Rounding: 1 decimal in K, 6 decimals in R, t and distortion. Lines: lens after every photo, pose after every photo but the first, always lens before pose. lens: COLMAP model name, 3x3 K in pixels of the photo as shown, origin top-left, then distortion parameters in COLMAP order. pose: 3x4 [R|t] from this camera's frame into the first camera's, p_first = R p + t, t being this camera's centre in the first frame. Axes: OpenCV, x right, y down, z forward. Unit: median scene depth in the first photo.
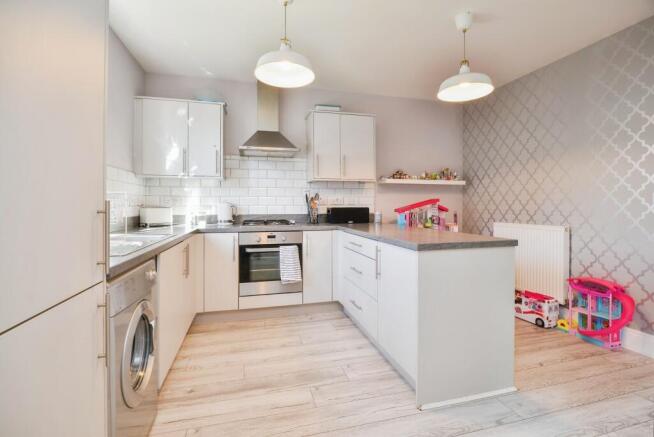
lens RADIAL K [[299.8, 0, 327.7], [0, 299.8, 213.6], [0, 0, 1]] dist [-0.006325, -0.000577]
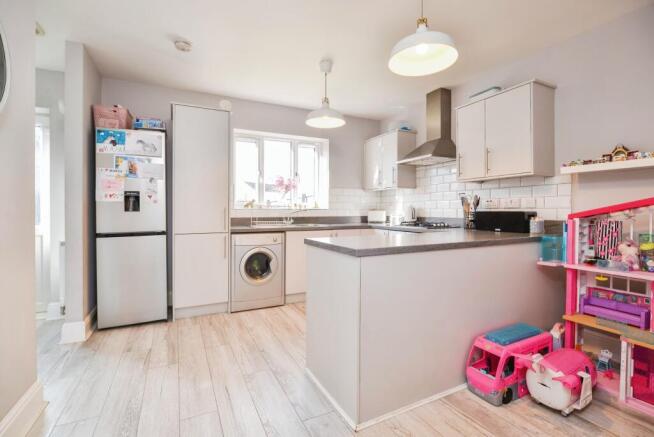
lens RADIAL K [[299.8, 0, 328.7], [0, 299.8, 214.9], [0, 0, 1]] dist [-0.006325, -0.000577]
pose [[0.212686, 0.014707, -0.977010, 0.758254], [-0.029289, 0.999533, 0.008670, -0.003668], [0.976682, 0.026771, 0.213017, 0.395548]]
